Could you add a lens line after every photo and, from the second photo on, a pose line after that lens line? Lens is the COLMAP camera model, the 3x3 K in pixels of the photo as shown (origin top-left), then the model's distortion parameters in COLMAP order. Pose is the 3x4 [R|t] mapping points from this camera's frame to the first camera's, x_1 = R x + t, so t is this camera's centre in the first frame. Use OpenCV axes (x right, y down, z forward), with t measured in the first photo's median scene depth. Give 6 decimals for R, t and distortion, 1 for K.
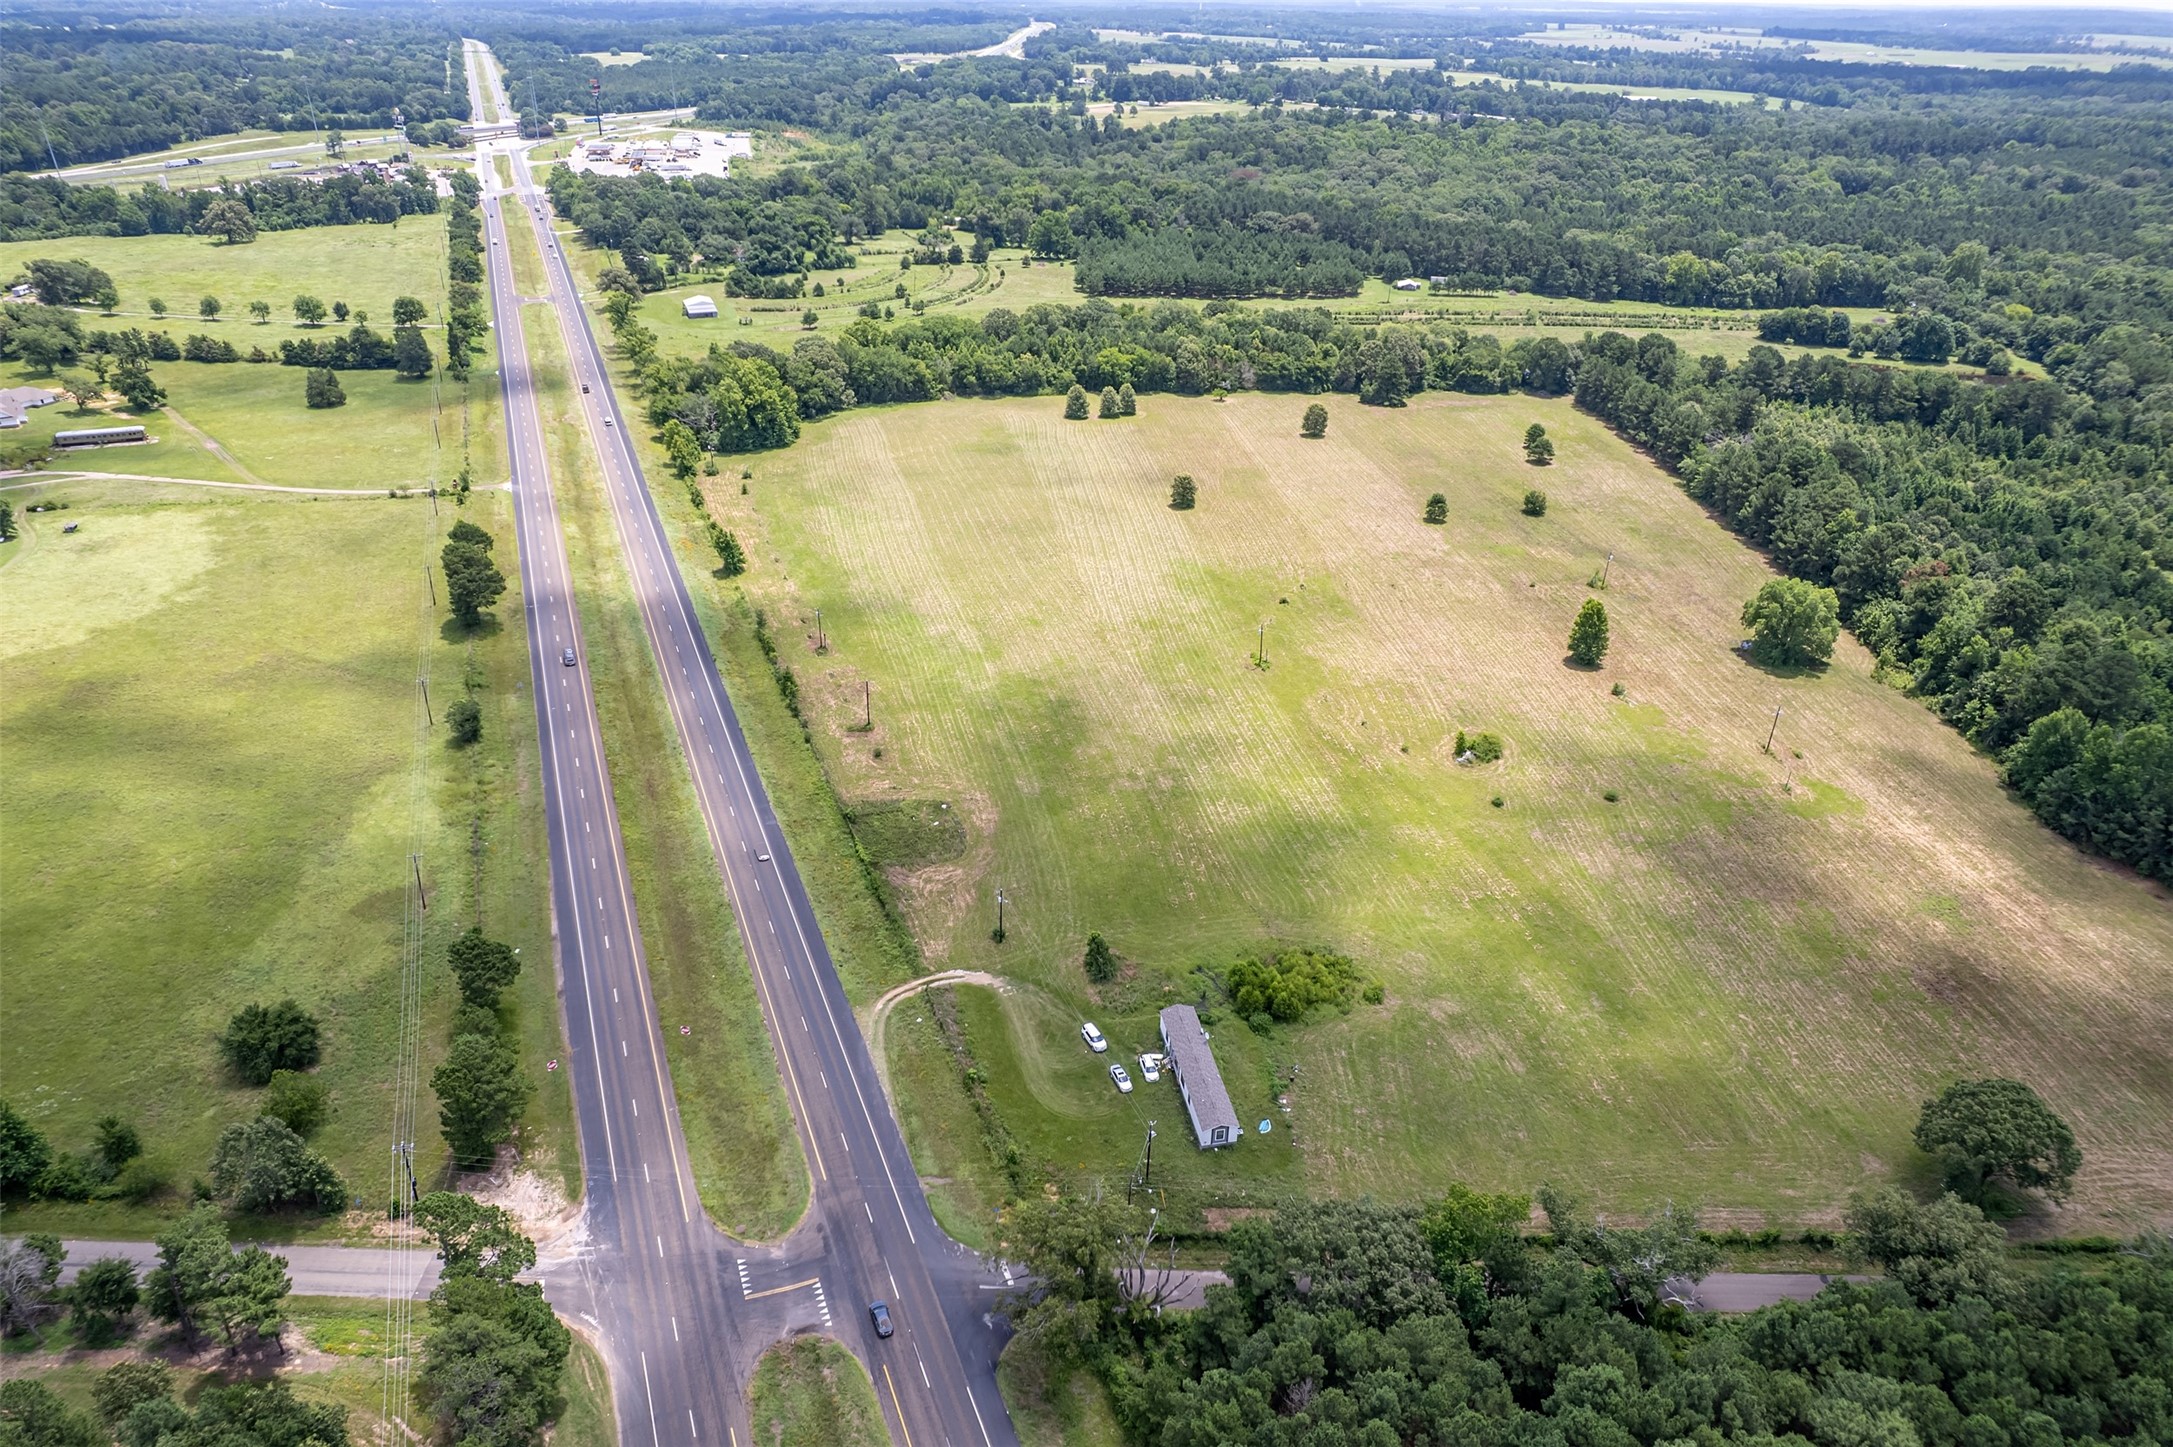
lens RADIAL K [[1387.6, 0, 1093.4], [0, 1387.6, 734.5], [0, 0, 1]] dist [-0.072140, 0.067331]
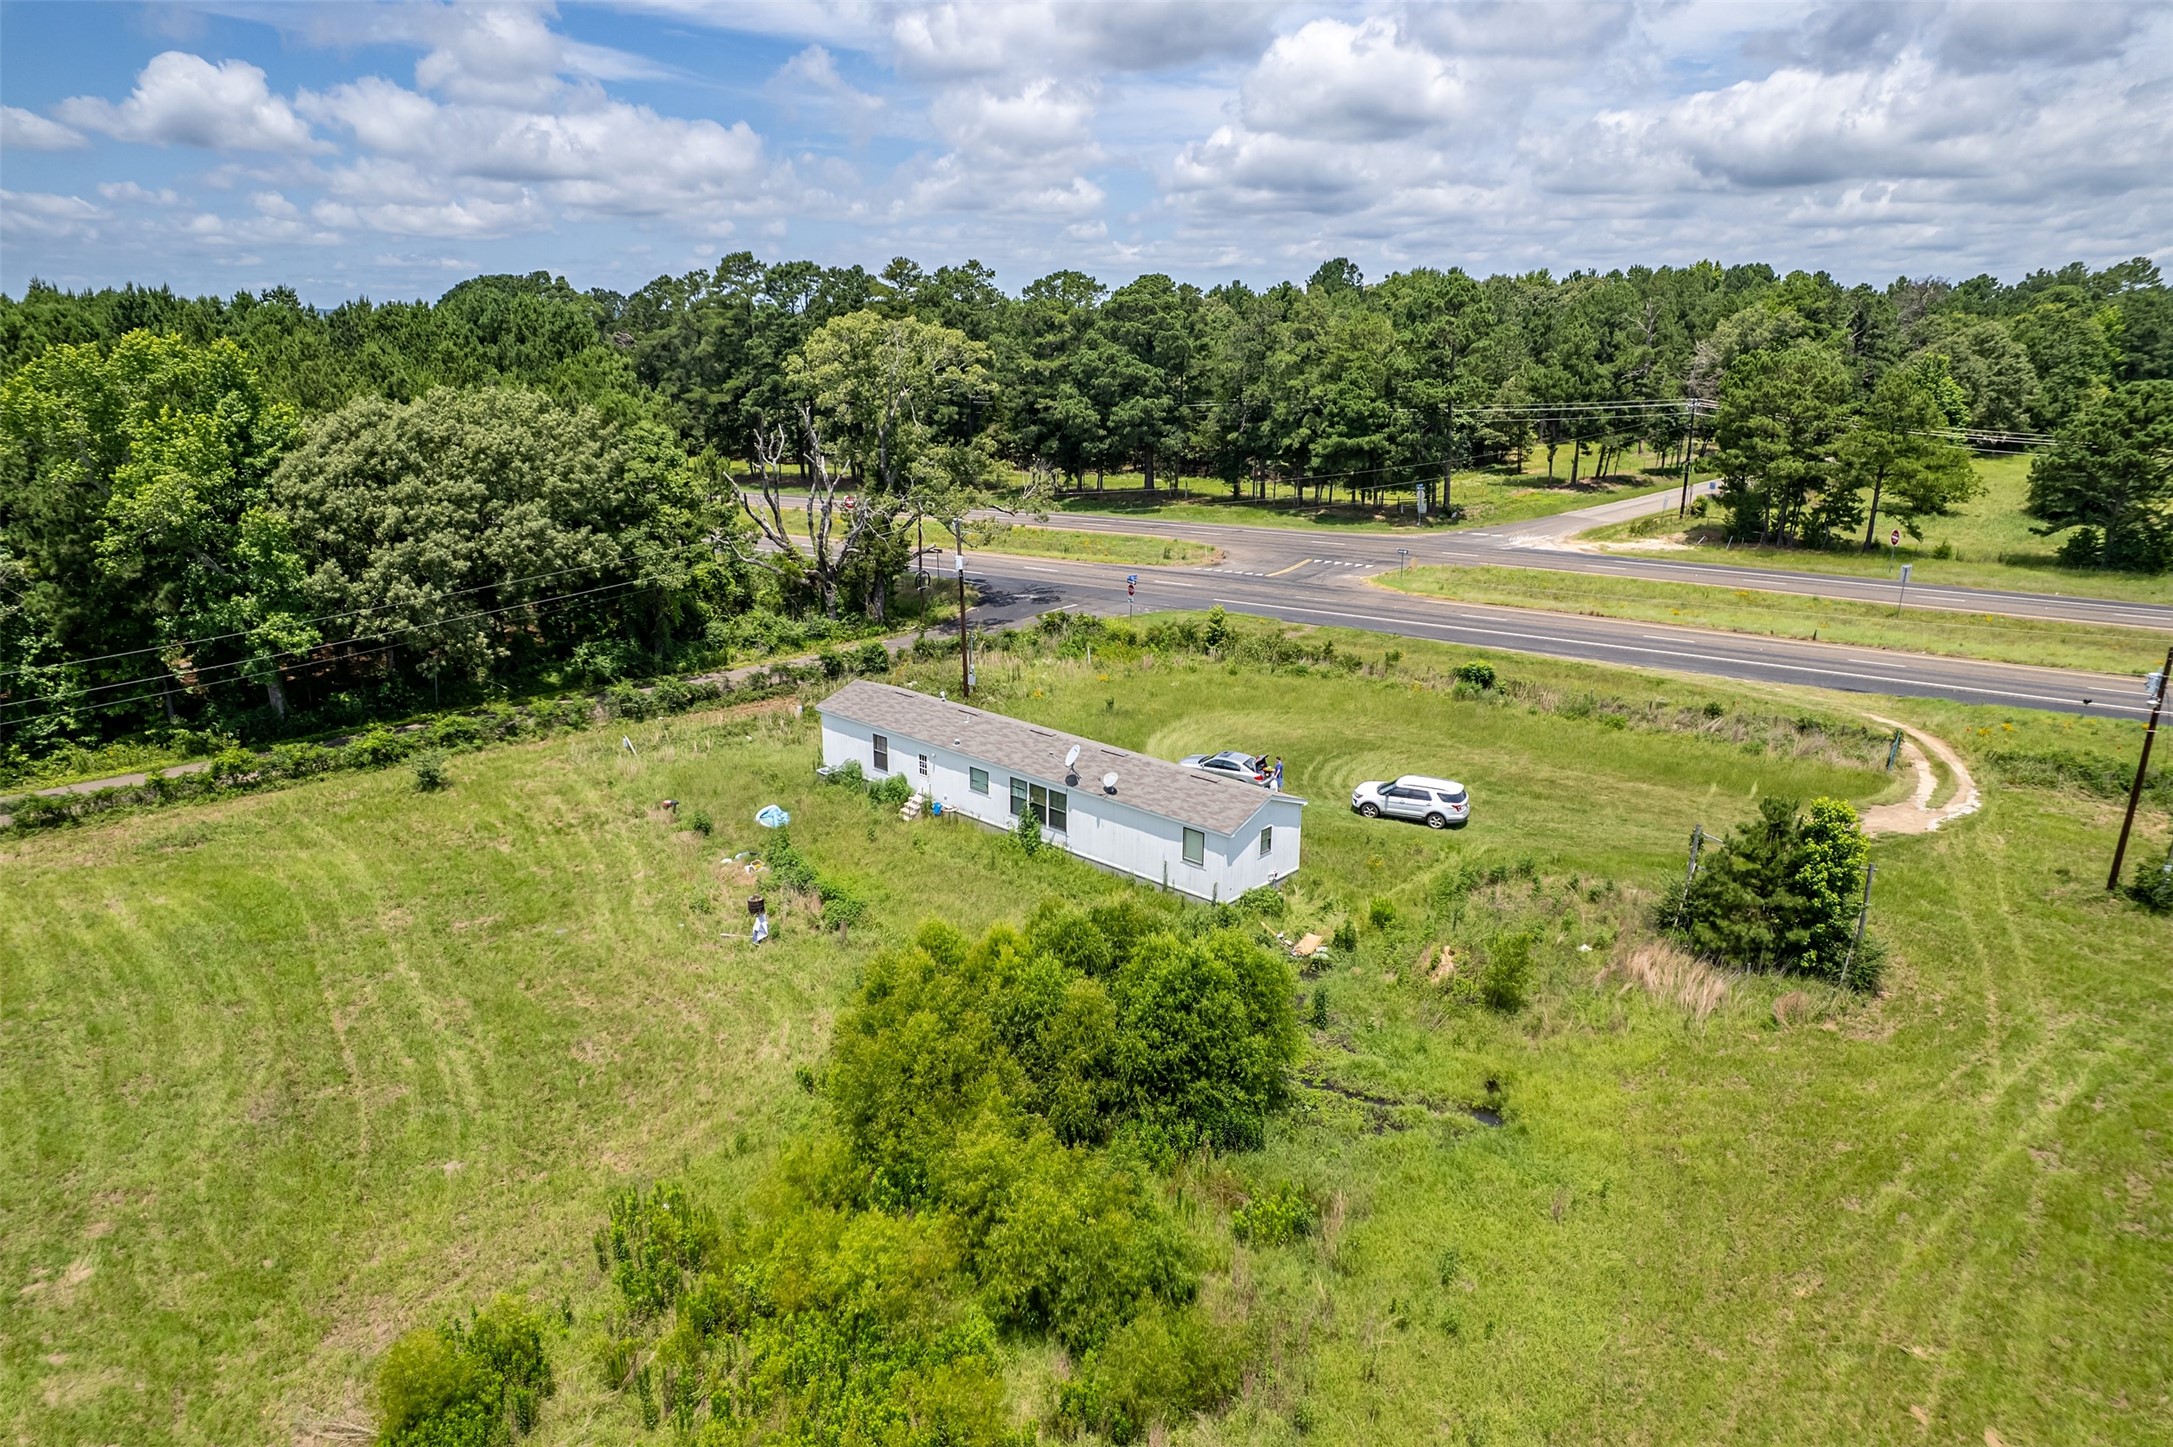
lens RADIAL K [[1387.6, 0, 1093.4], [0, 1387.6, 734.5], [0, 0, 1]] dist [-0.072140, 0.067331]
pose [[-0.798413, 0.151976, -0.582615, 0.099542], [-0.313209, 0.721571, 0.617443, 0.017171], [0.514234, 0.675455, -0.528511, 0.473408]]
